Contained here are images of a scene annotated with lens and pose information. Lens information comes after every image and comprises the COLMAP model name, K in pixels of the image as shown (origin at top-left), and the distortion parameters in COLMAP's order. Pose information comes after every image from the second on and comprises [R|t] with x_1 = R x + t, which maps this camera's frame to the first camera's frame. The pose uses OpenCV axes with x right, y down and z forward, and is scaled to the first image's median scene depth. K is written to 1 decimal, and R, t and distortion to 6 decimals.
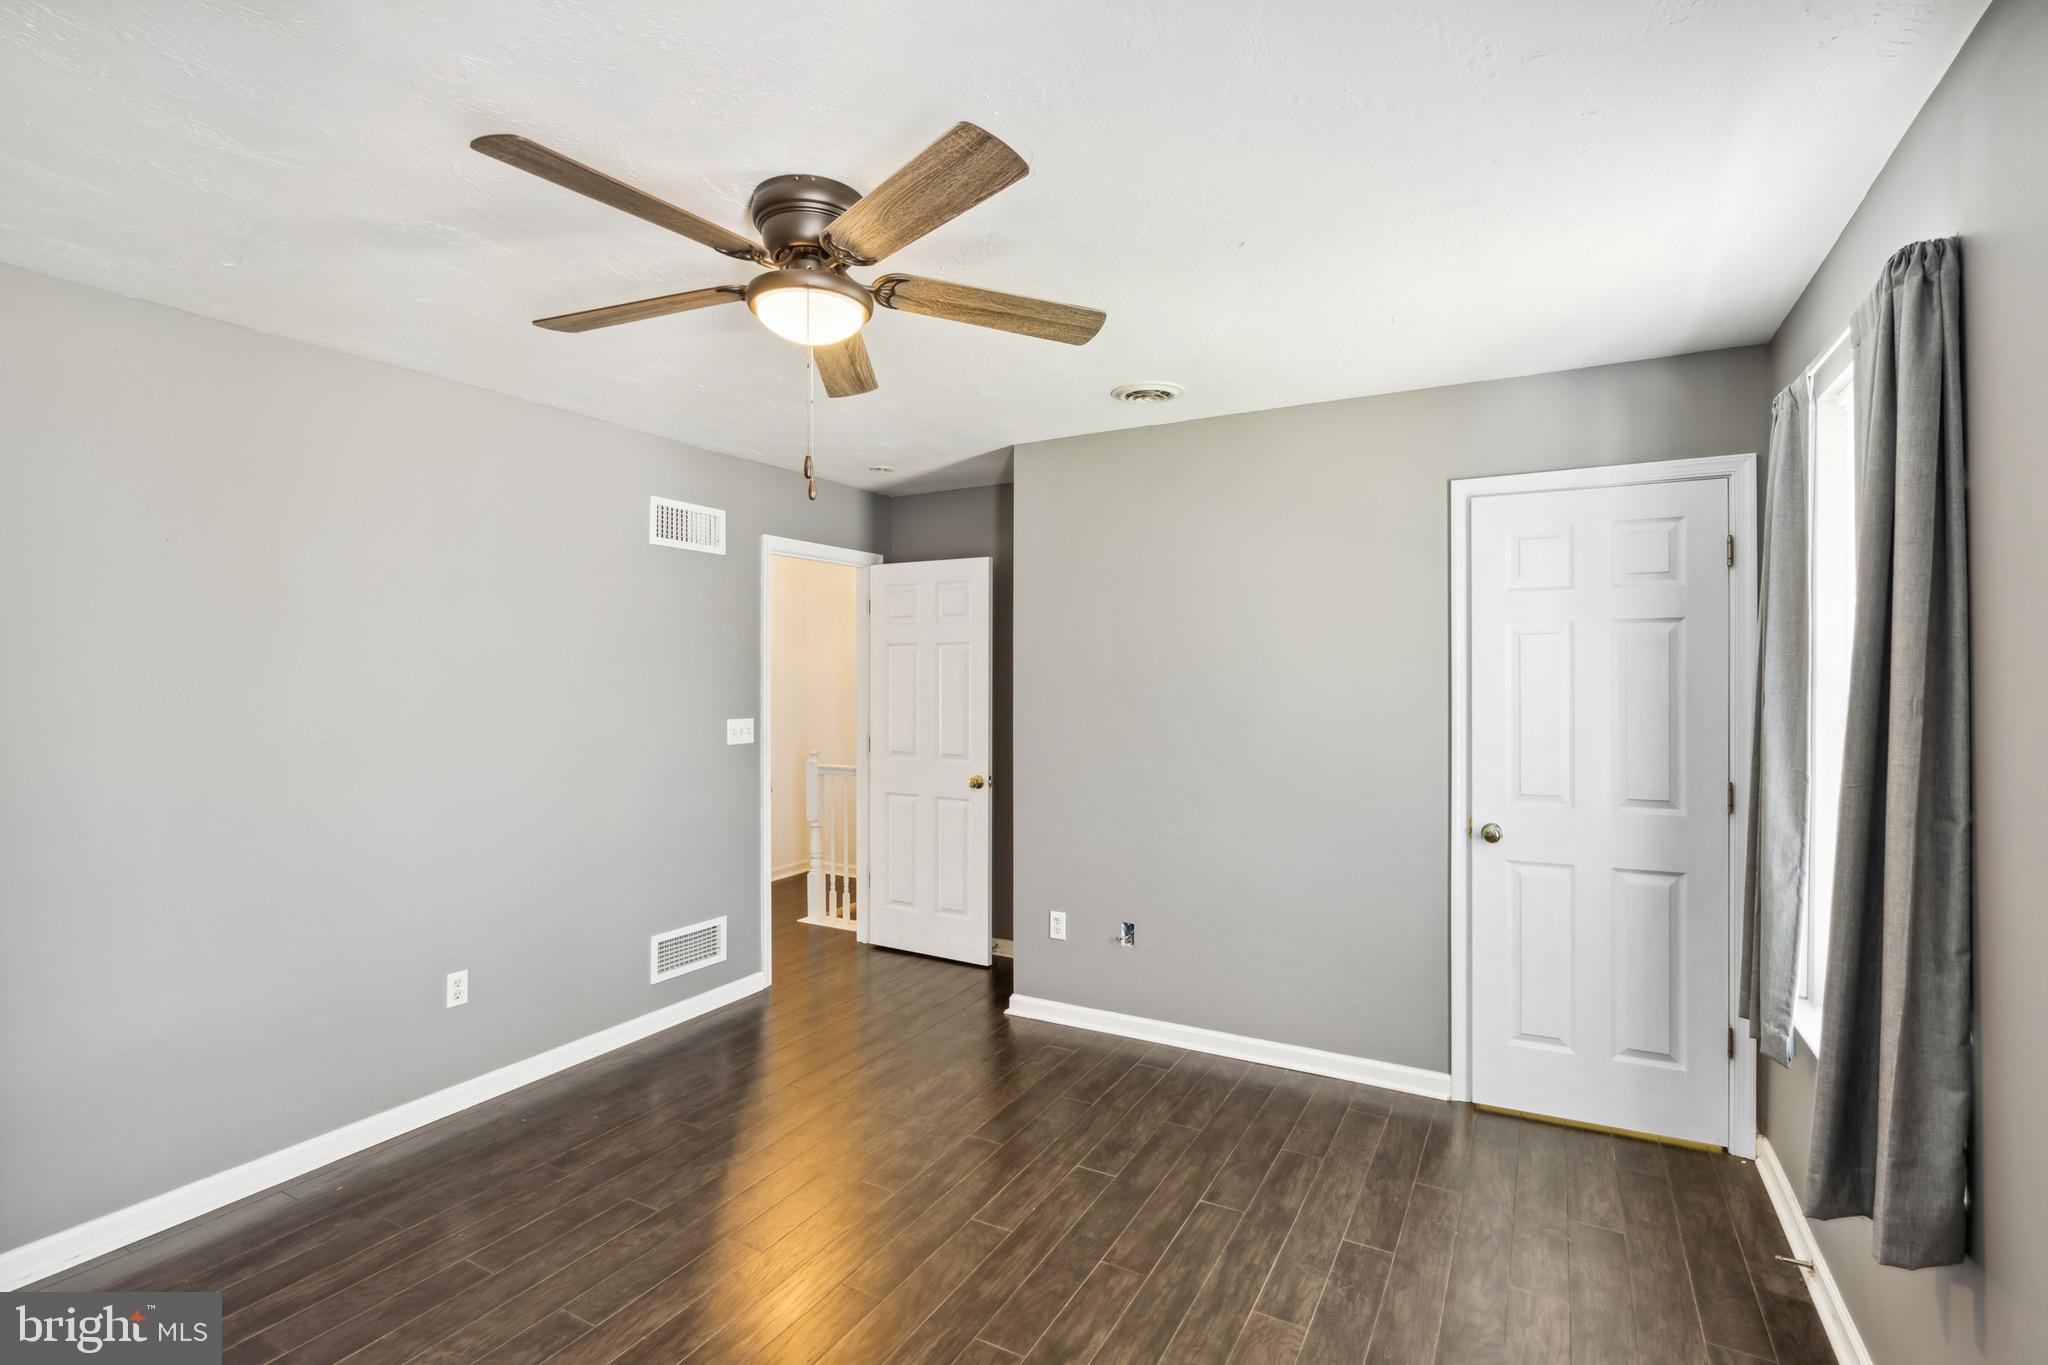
lens RADIAL K [[944.4, 0, 1019.8], [0, 944.4, 673.9], [0, 0, 1]] dist [-0.001790, -0.000143]
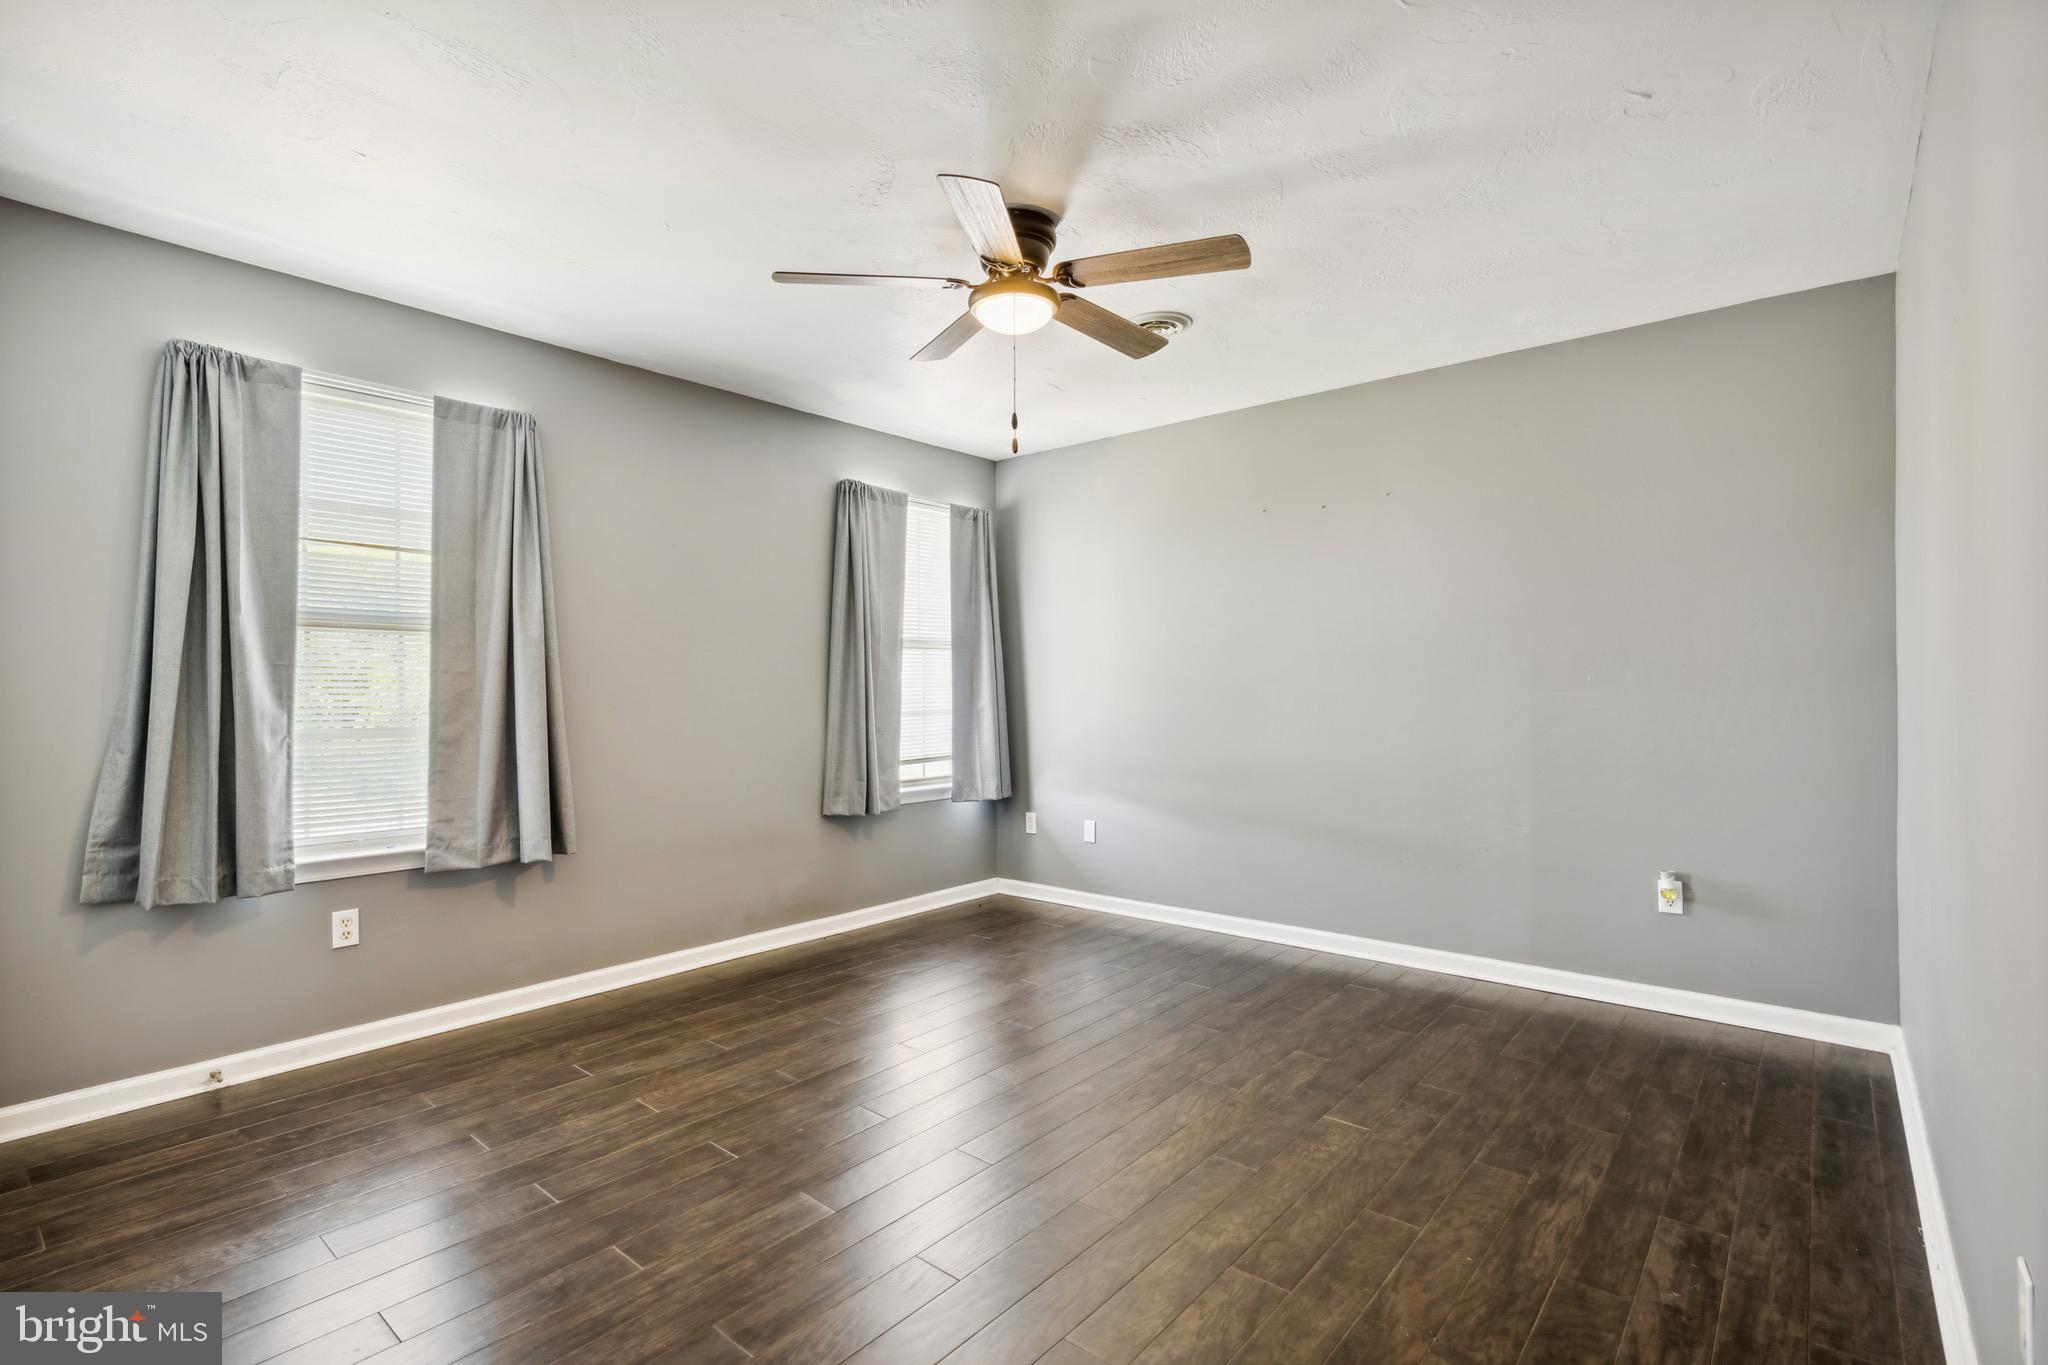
lens RADIAL K [[944.4, 0, 1019.8], [0, 944.4, 673.9], [0, 0, 1]] dist [-0.001790, -0.000143]
pose [[-0.982375, 0.006209, 0.186820, -0.405762], [0.003310, 0.999869, -0.015826, 0.133226], [-0.186894, -0.014929, -0.982267, 1.980917]]
